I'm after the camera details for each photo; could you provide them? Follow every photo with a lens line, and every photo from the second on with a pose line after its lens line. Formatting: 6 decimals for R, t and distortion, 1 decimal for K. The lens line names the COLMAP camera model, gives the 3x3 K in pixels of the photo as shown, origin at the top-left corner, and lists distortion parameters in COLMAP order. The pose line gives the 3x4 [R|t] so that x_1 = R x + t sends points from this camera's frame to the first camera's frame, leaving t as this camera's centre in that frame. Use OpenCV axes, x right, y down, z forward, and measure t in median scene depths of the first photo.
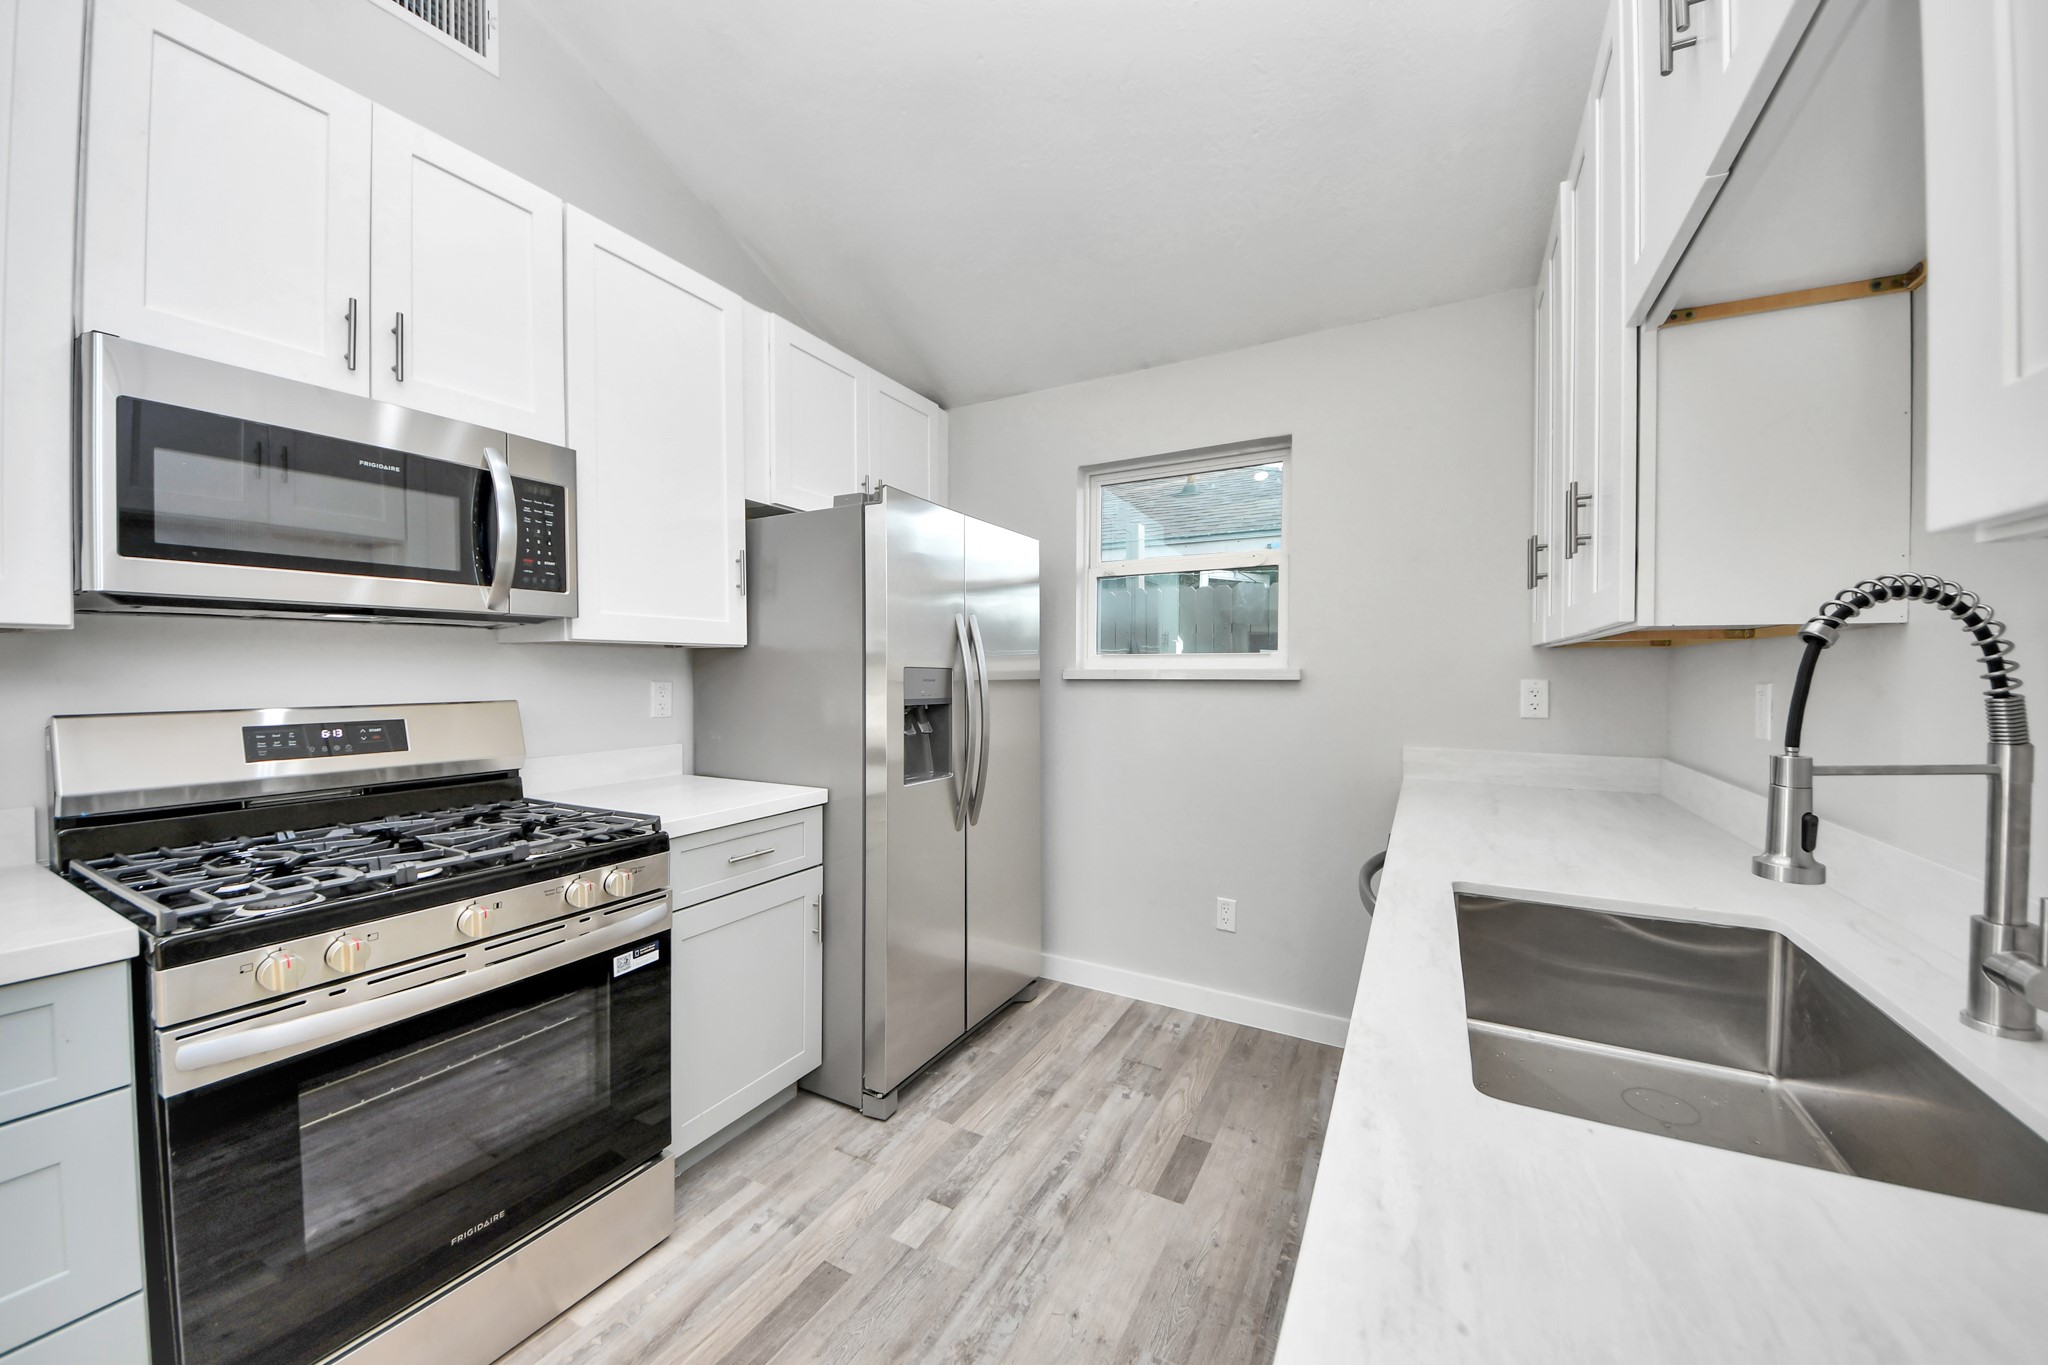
lens RADIAL K [[749.7, 0, 1001.9], [0, 749.7, 666.6], [0, 0, 1]] dist [0.006830, -0.012160]
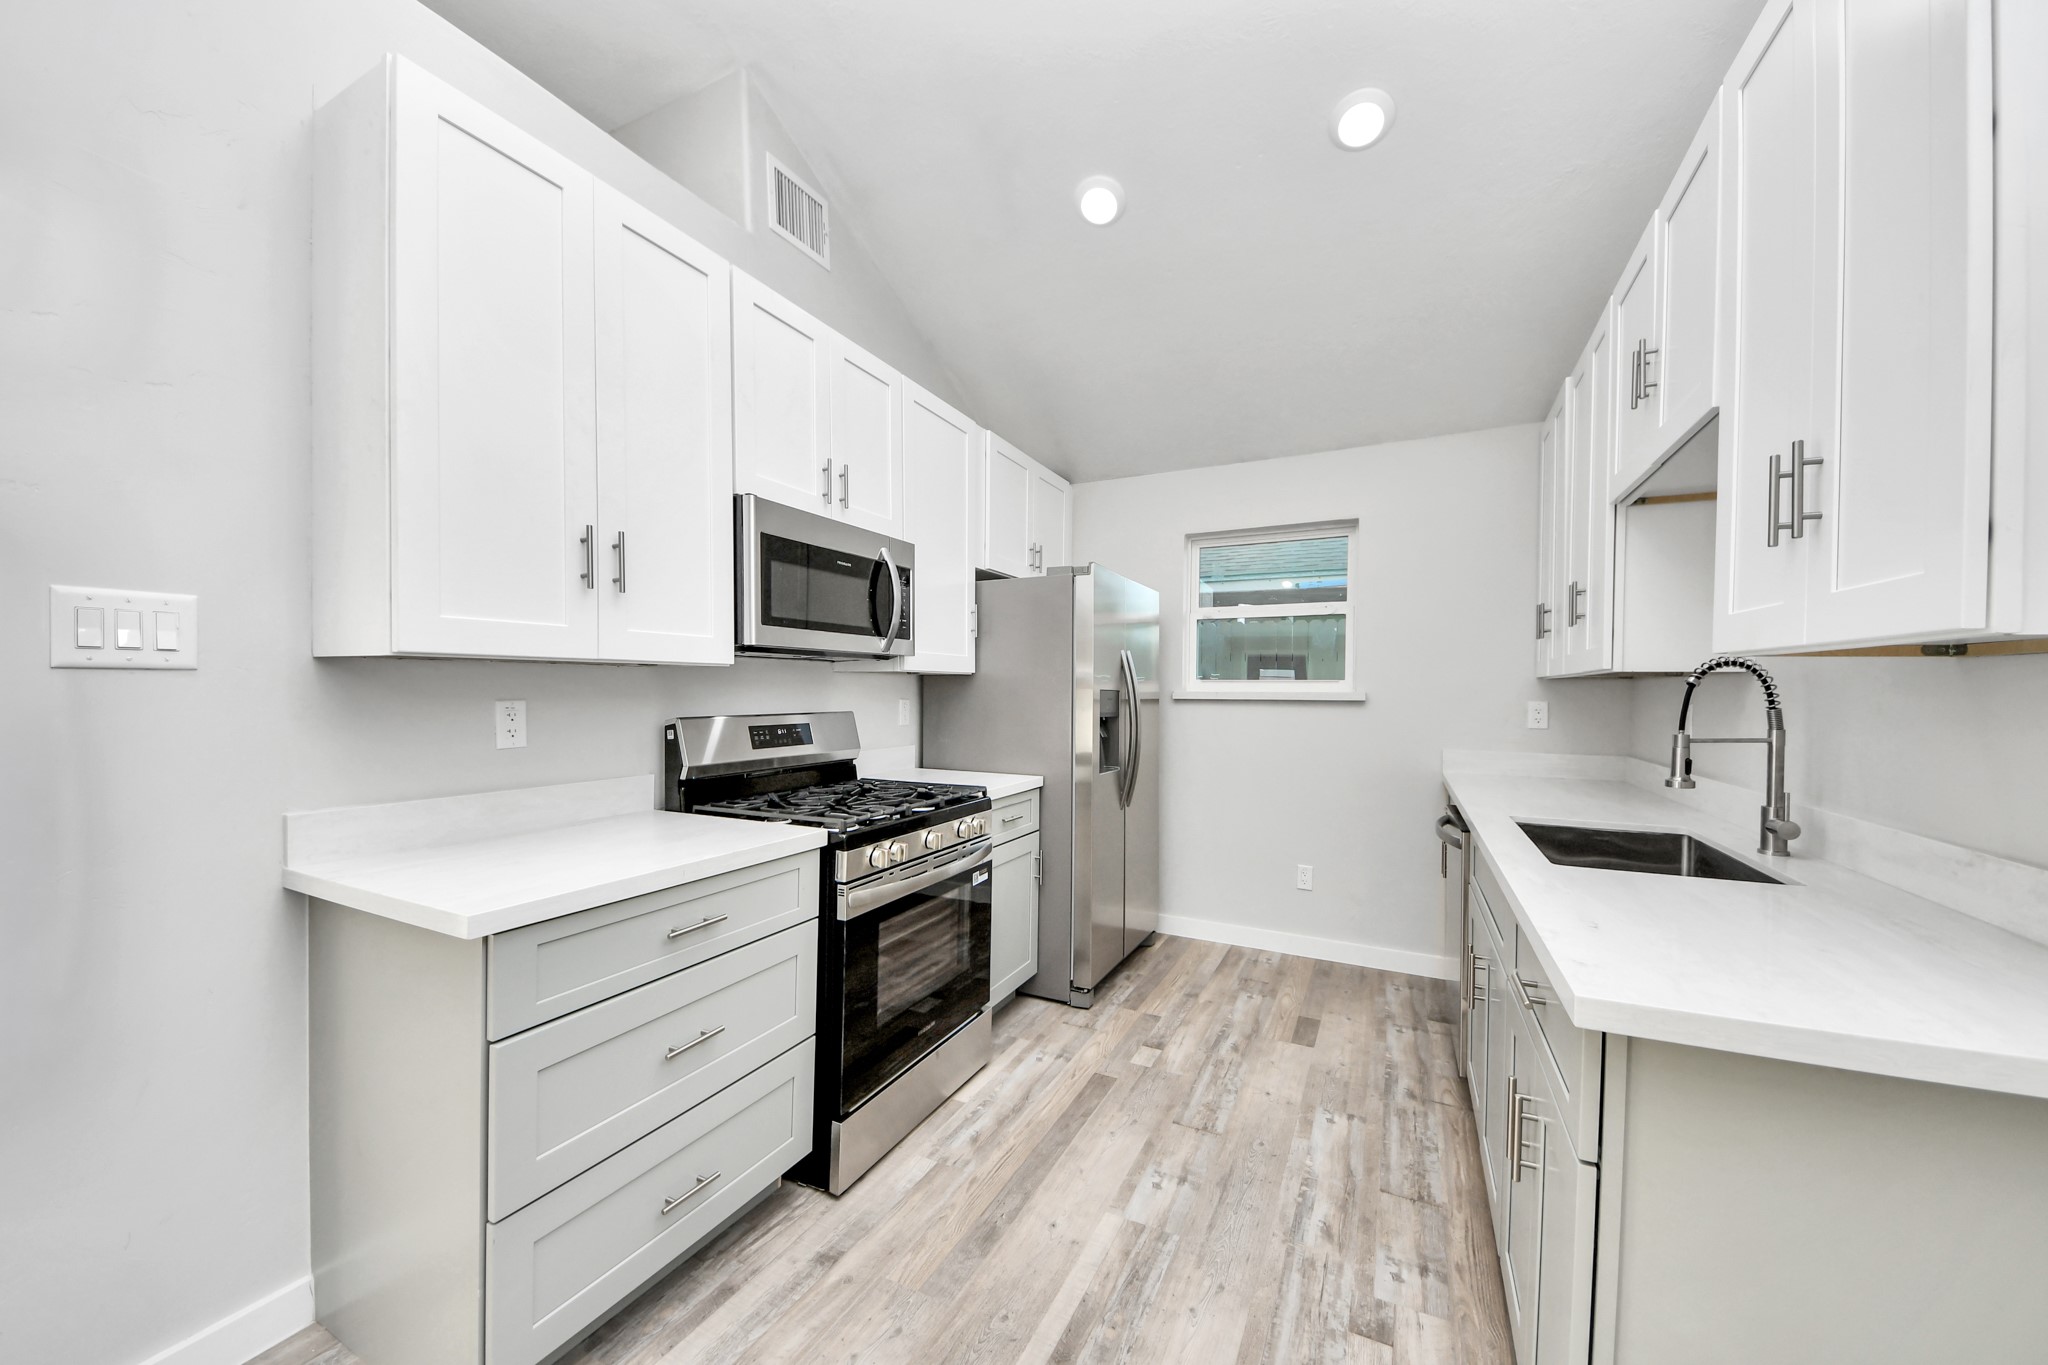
lens RADIAL K [[764.9, 0, 996.3], [0, 764.9, 690.8], [0, 0, 1]] dist [0.020143, -0.013301]
pose [[0.999501, 0.006275, 0.030950, -0.435954], [-0.006430, 0.999967, 0.004928, -0.004575], [-0.030918, -0.005124, 0.999509, -0.510434]]
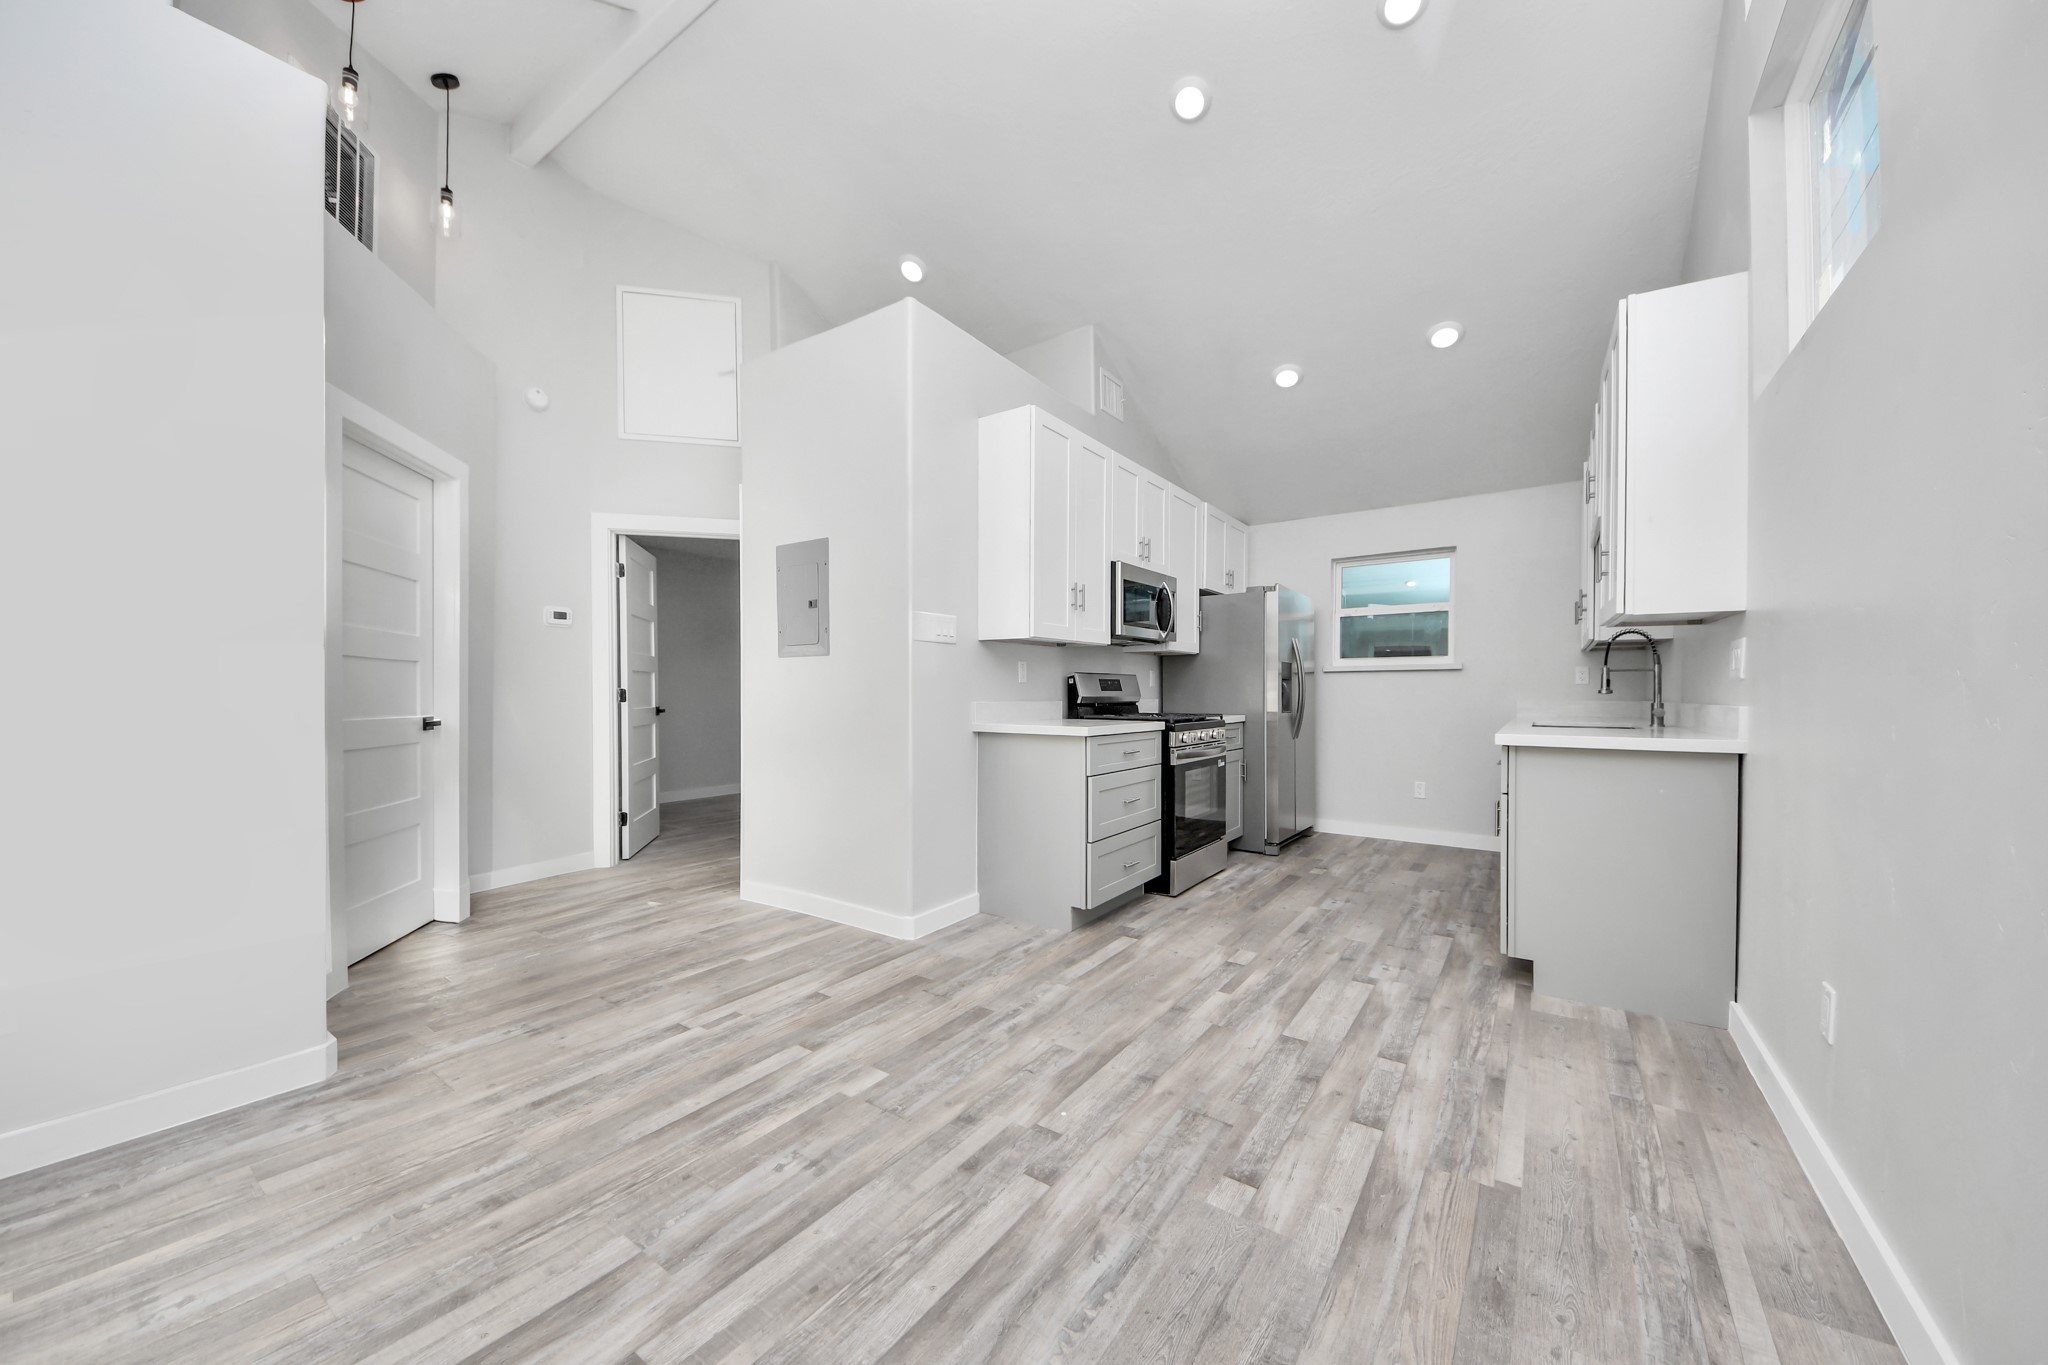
lens RADIAL K [[744.6, 0, 1020.0], [0, 744.6, 692.2], [0, 0, 1]] dist [0.033920, -0.020464]
pose [[0.995820, -0.004064, -0.091252, -0.846271], [0.004410, 0.999984, 0.003585, 0.096330], [0.091236, -0.003972, 0.995821, -1.589032]]
